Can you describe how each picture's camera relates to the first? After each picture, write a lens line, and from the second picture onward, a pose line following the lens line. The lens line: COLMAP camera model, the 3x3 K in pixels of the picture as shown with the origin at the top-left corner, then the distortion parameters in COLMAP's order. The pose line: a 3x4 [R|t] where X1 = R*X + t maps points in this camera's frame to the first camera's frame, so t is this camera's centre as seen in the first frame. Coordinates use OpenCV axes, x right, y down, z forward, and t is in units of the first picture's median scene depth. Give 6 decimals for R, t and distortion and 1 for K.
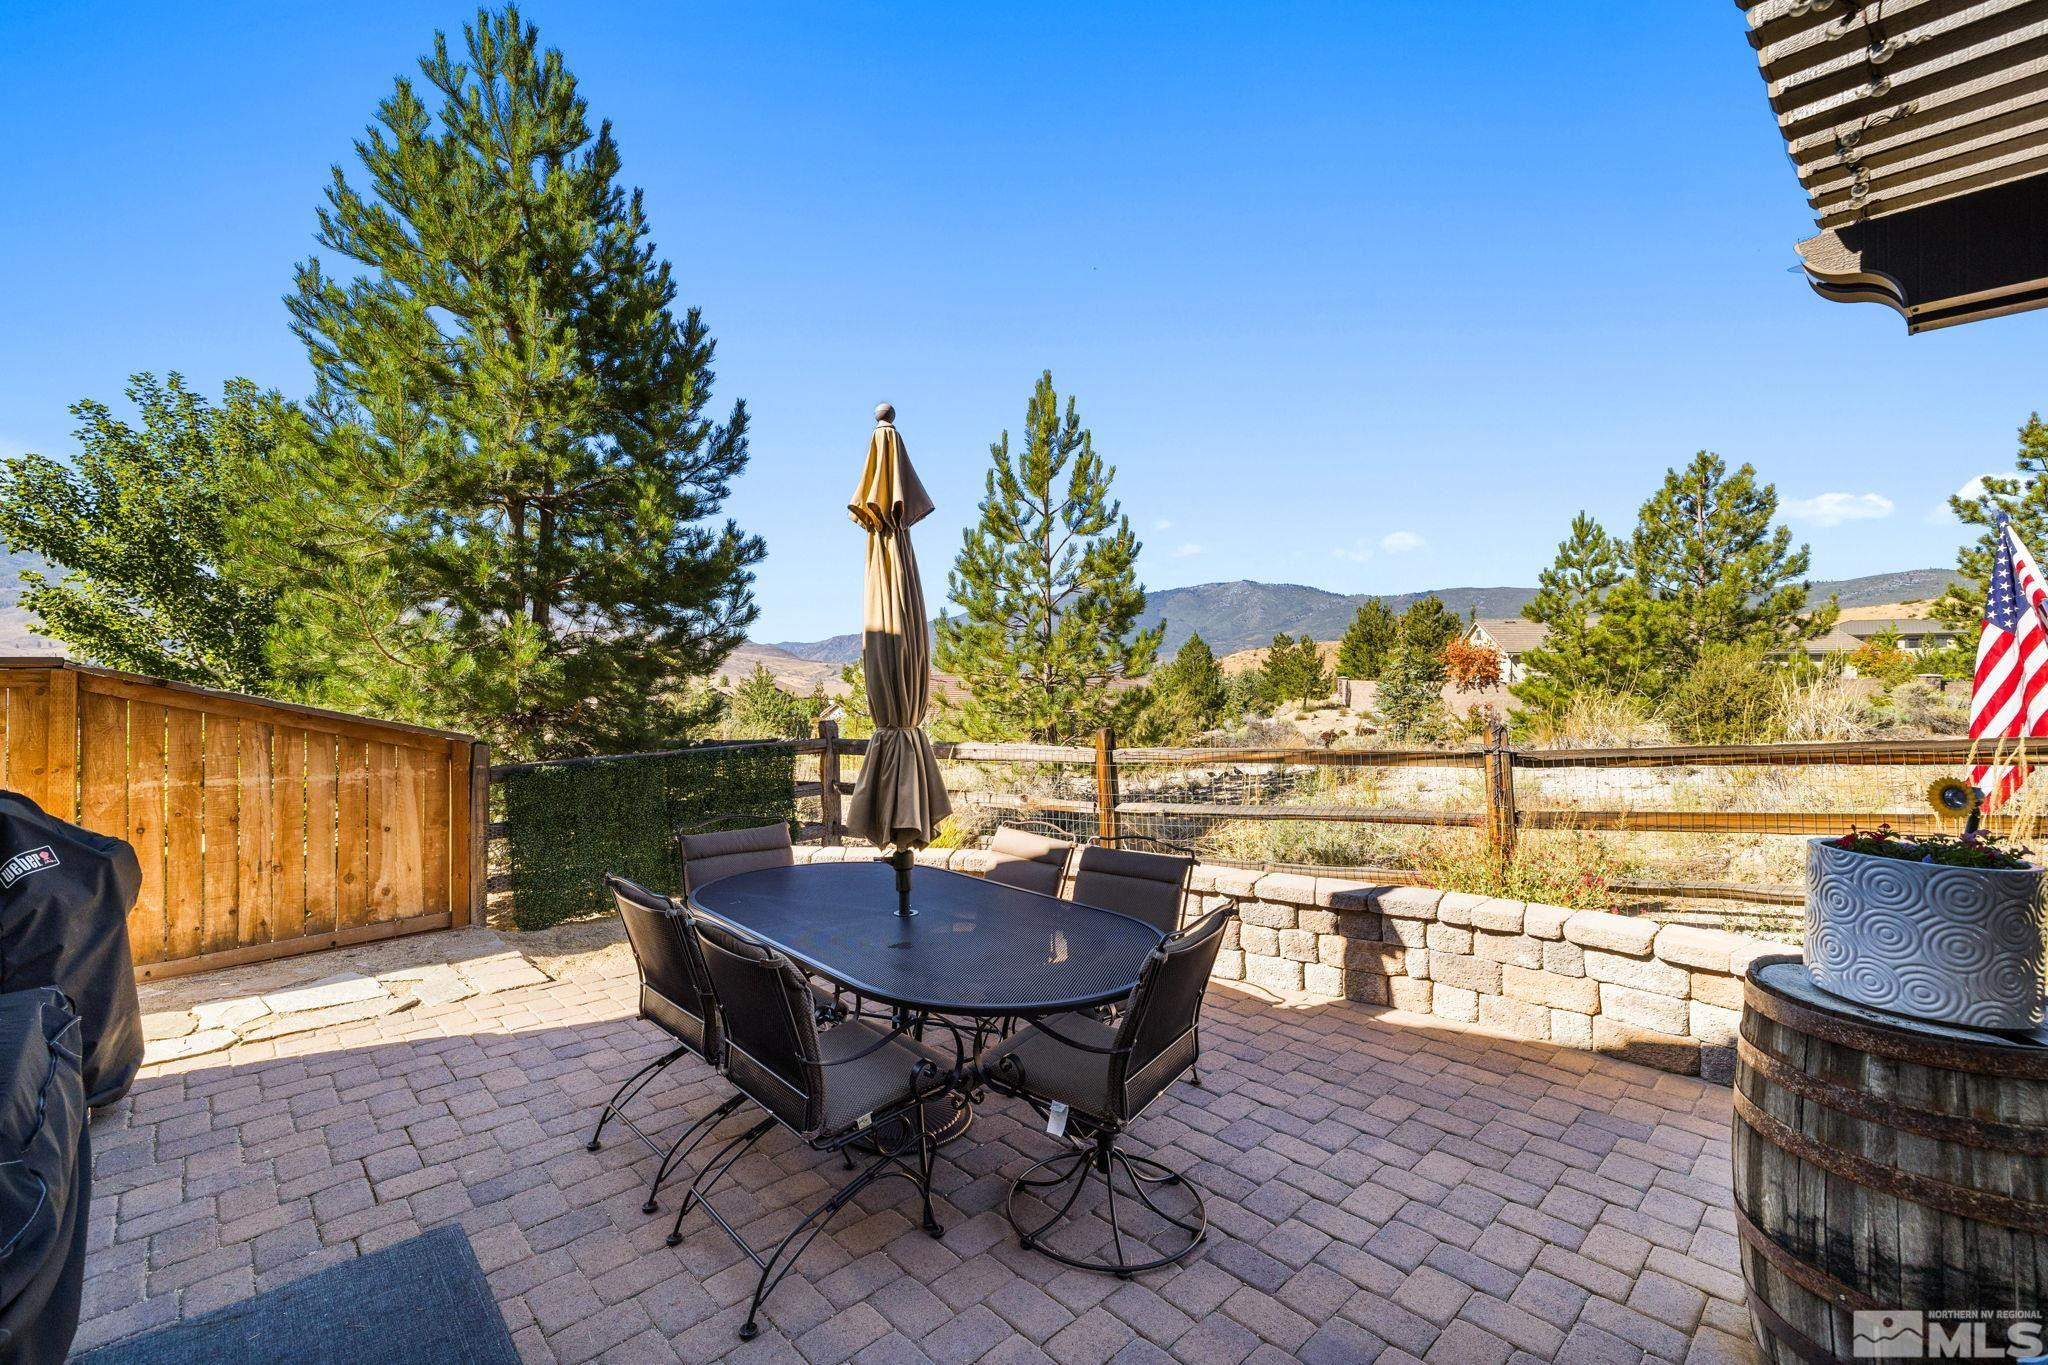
lens RADIAL K [[864.2, 0, 1014.3], [0, 864.2, 675.0], [0, 0, 1]] dist [-0.003433, 0.000917]
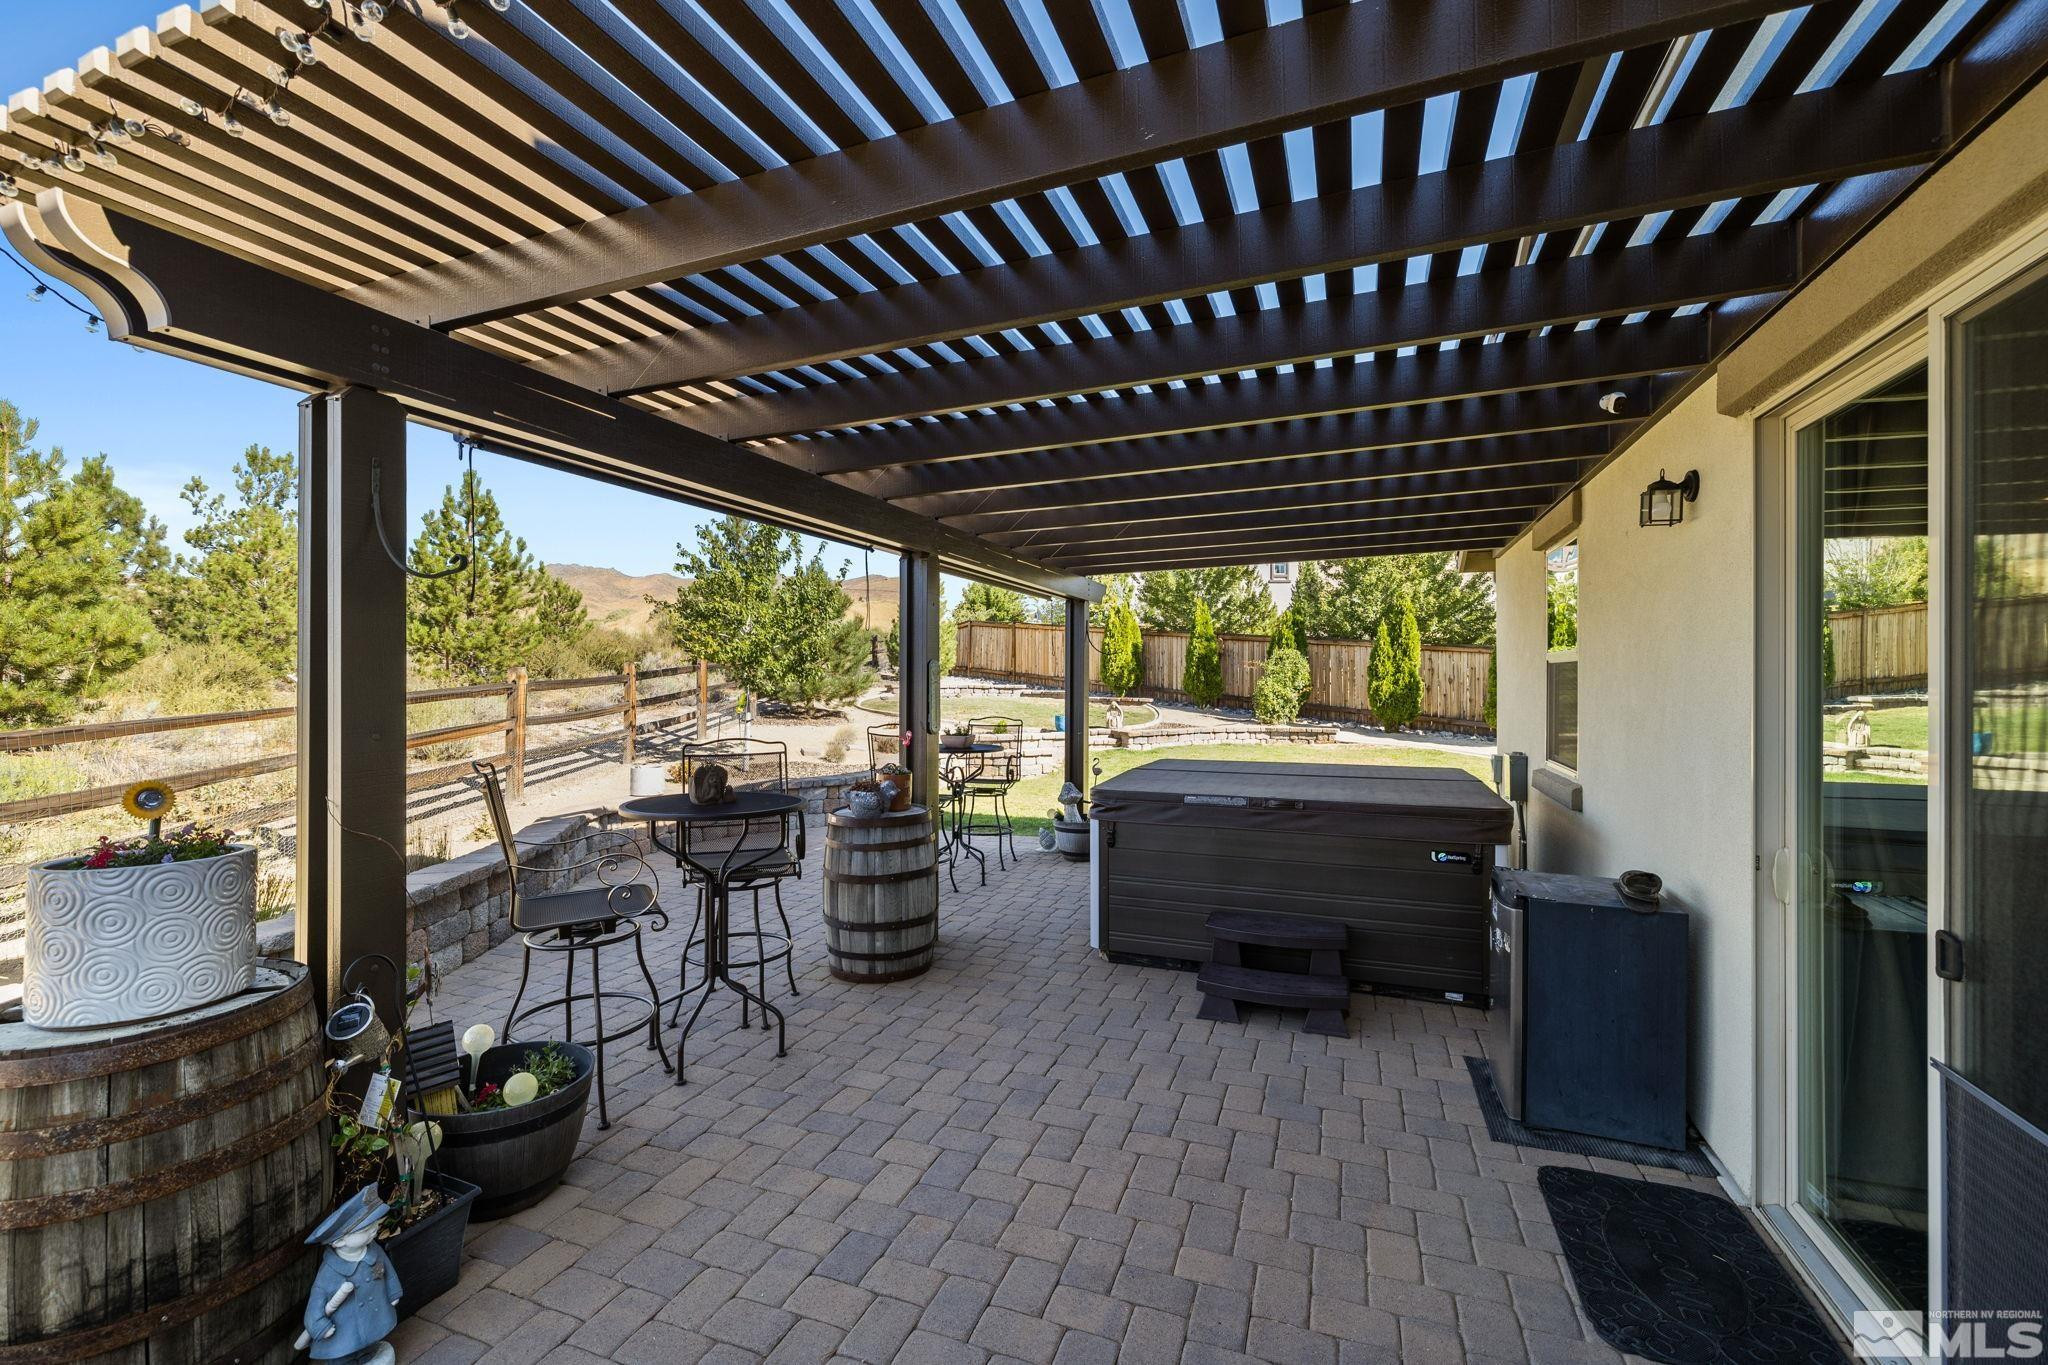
lens RADIAL K [[864.2, 0, 1019.9], [0, 864.2, 683.3], [0, 0, 1]] dist [-0.003433, 0.000917]
pose [[-0.426717, -0.001913, 0.904383, -0.335841], [0.002644, 0.999991, 0.003362, -0.000605], [-0.904381, 0.003826, -0.426708, 0.529285]]
